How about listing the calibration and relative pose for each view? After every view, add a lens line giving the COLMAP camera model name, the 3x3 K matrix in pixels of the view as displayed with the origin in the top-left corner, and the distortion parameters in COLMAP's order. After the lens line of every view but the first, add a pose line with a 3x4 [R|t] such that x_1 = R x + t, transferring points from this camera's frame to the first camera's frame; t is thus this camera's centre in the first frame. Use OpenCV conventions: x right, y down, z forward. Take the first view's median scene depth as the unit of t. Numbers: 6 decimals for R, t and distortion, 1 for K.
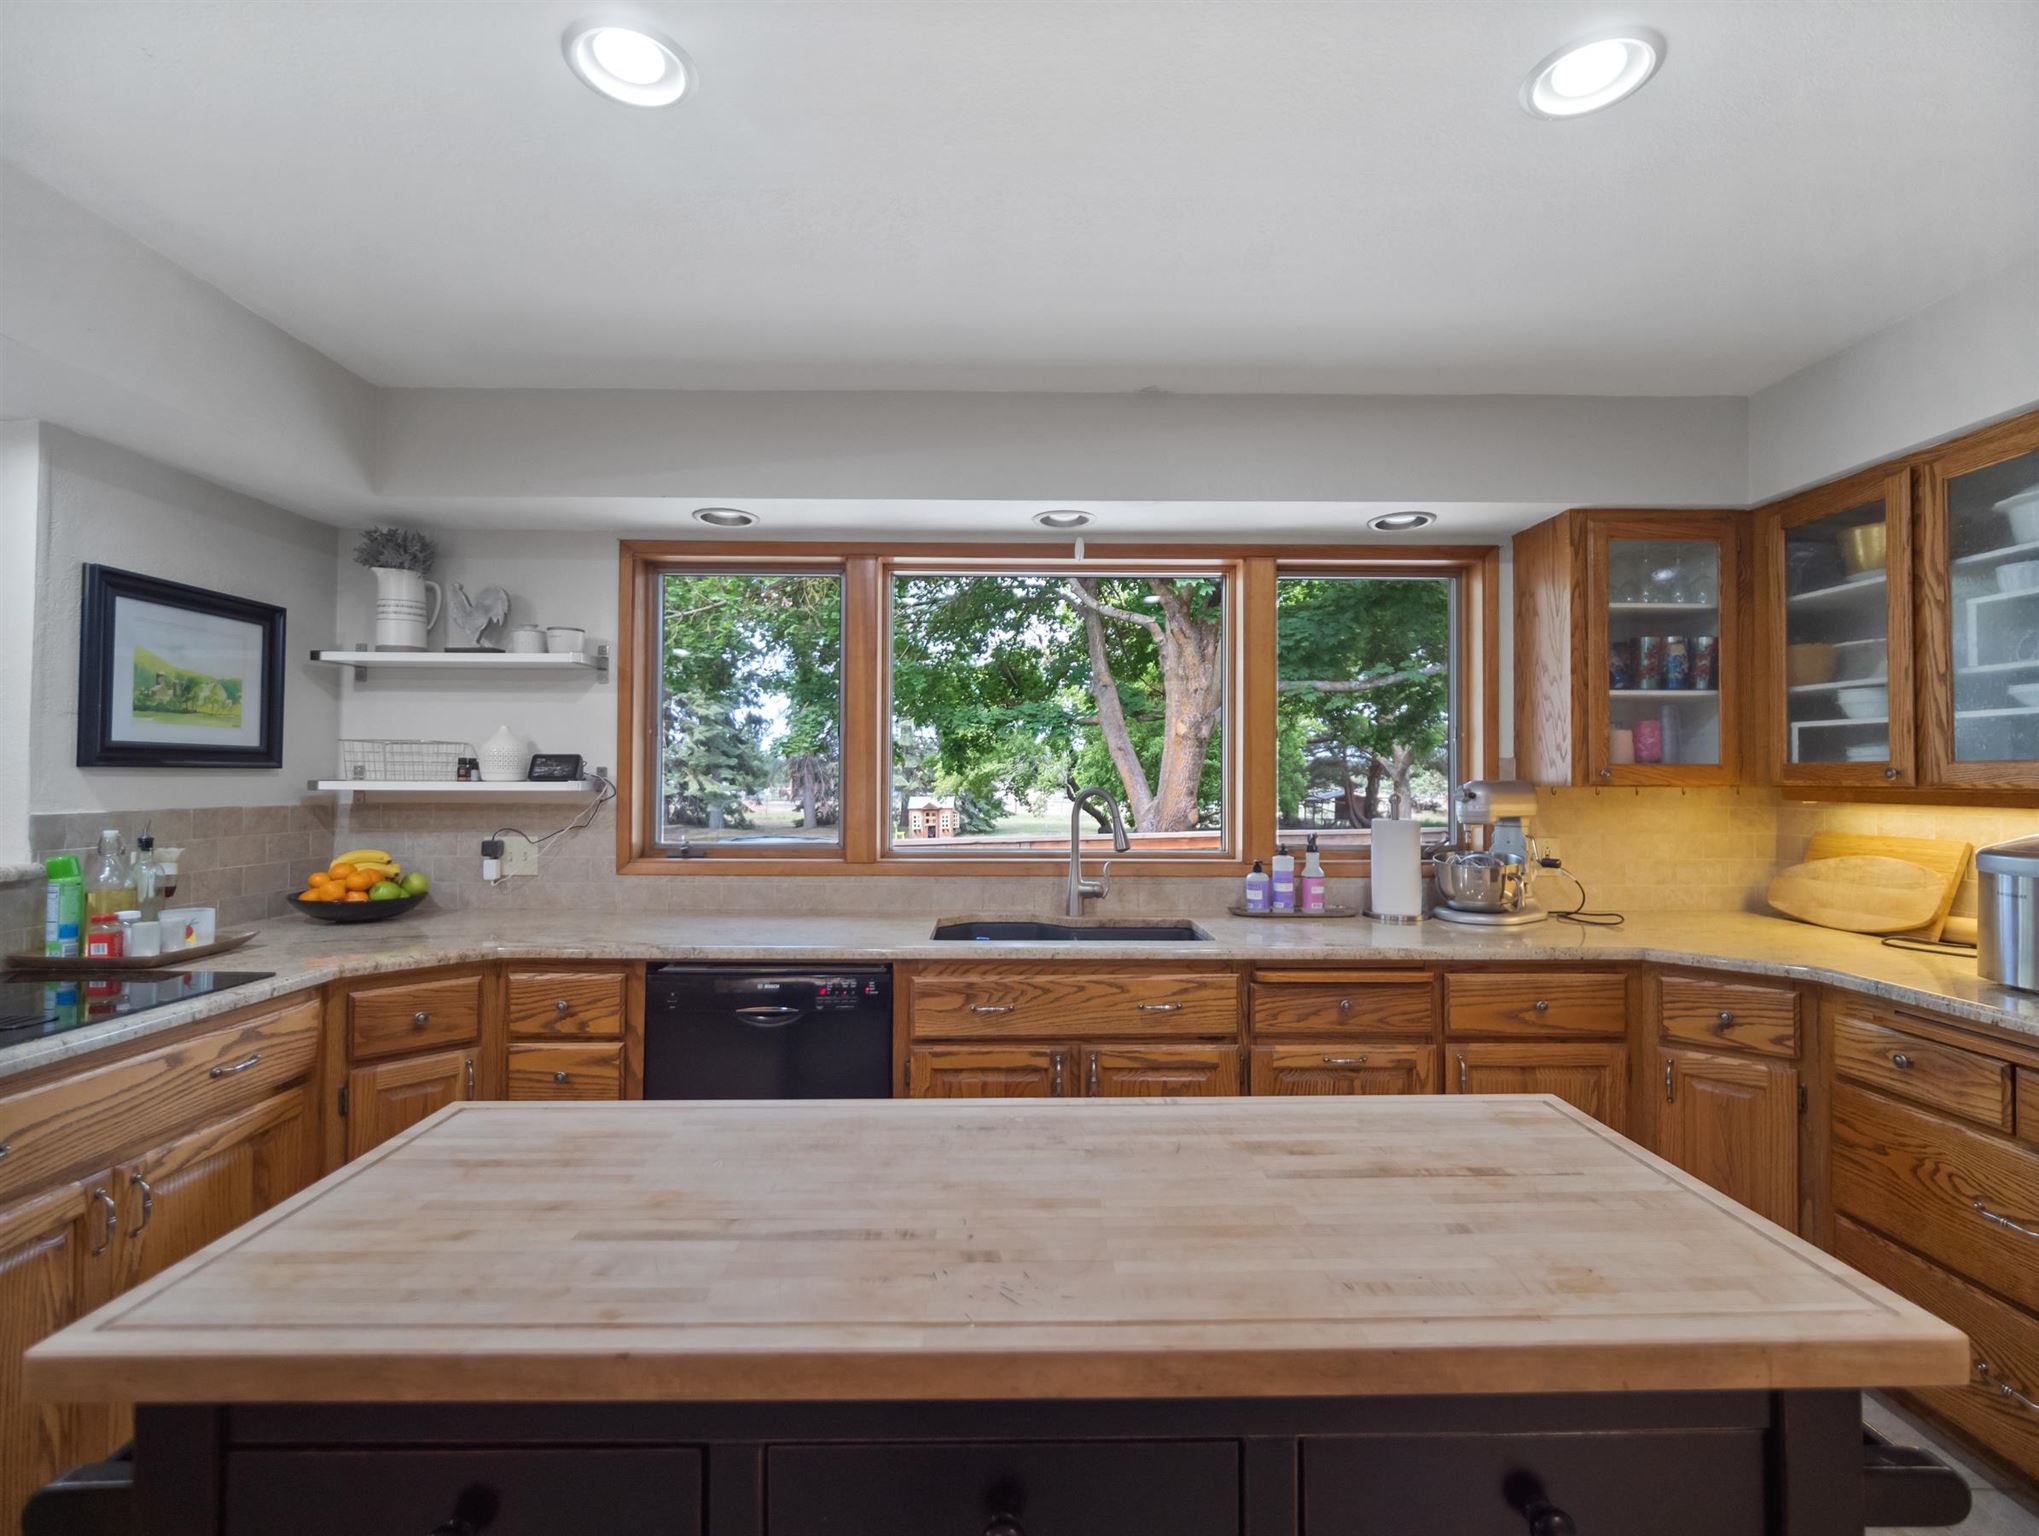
lens RADIAL K [[933.9, 0, 1019.4], [0, 933.9, 763.9], [0, 0, 1]] dist [0.000424, -0.001047]
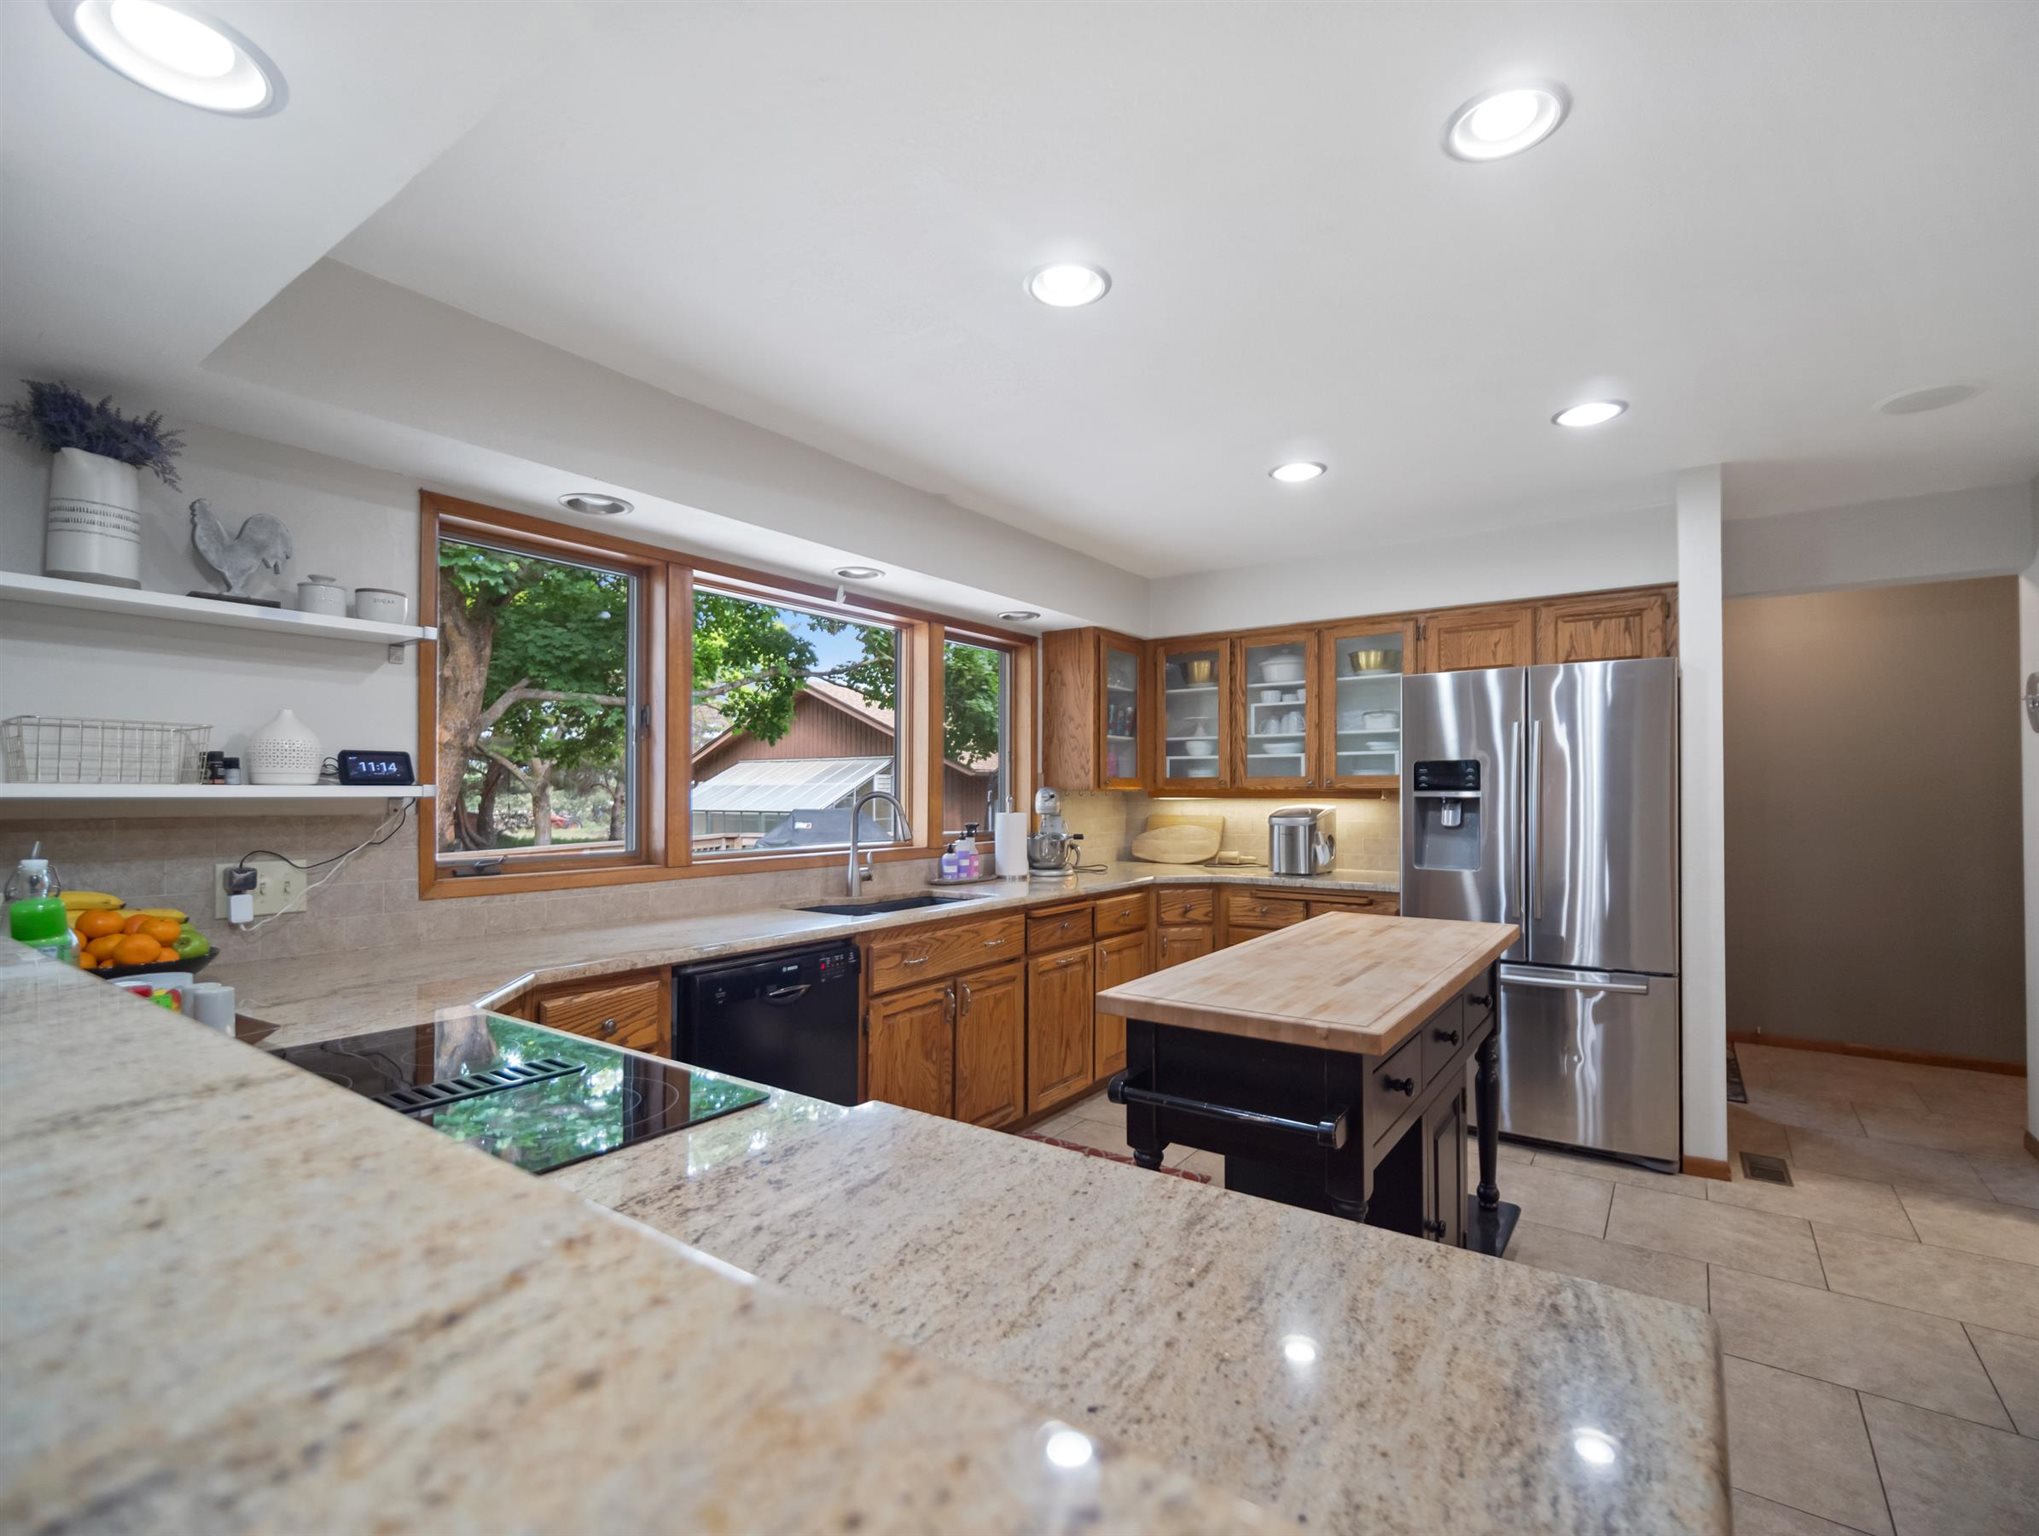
lens RADIAL K [[933.9, 0, 1029.9], [0, 933.9, 789.7], [0, 0, 1]] dist [0.000424, -0.001047]
pose [[0.587373, -0.000174, 0.809316, -0.849435], [-0.008029, 0.999950, 0.006042, 0.013738], [-0.809276, -0.010047, 0.587342, 0.099139]]
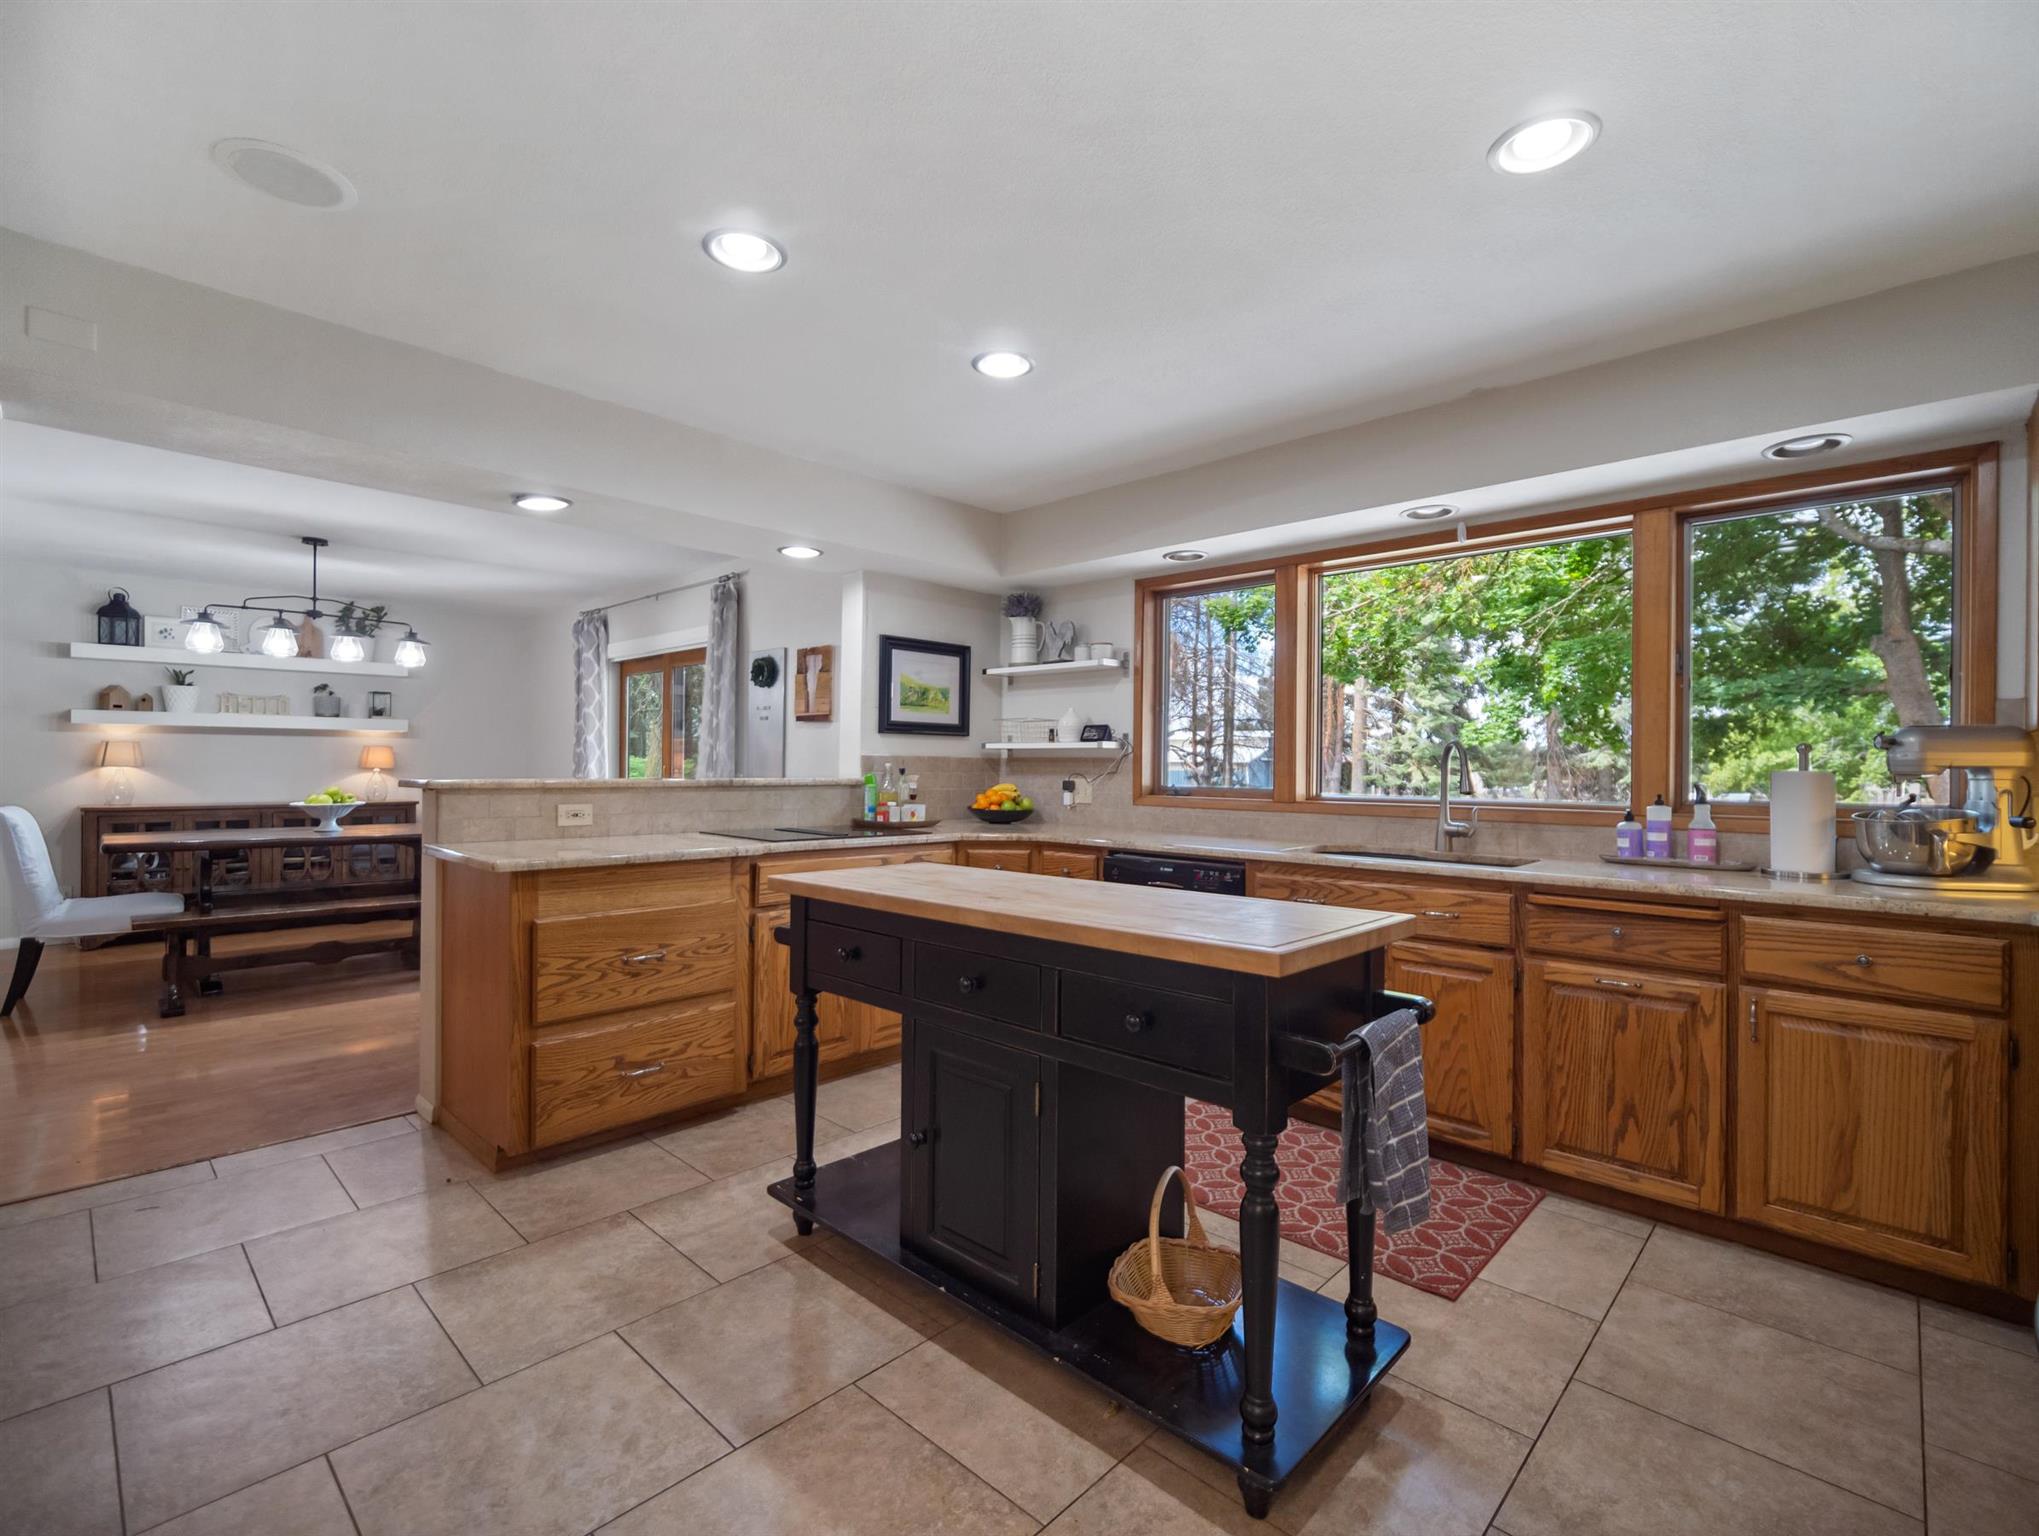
lens RADIAL K [[933.9, 0, 1019.4], [0, 933.9, 771.4], [0, 0, 1]] dist [0.000424, -0.001047]
pose [[0.717812, 0.006738, -0.696205, 0.521670], [0.002695, 0.999919, 0.012455, 0.049868], [0.696232, -0.010816, 0.717735, -0.216901]]
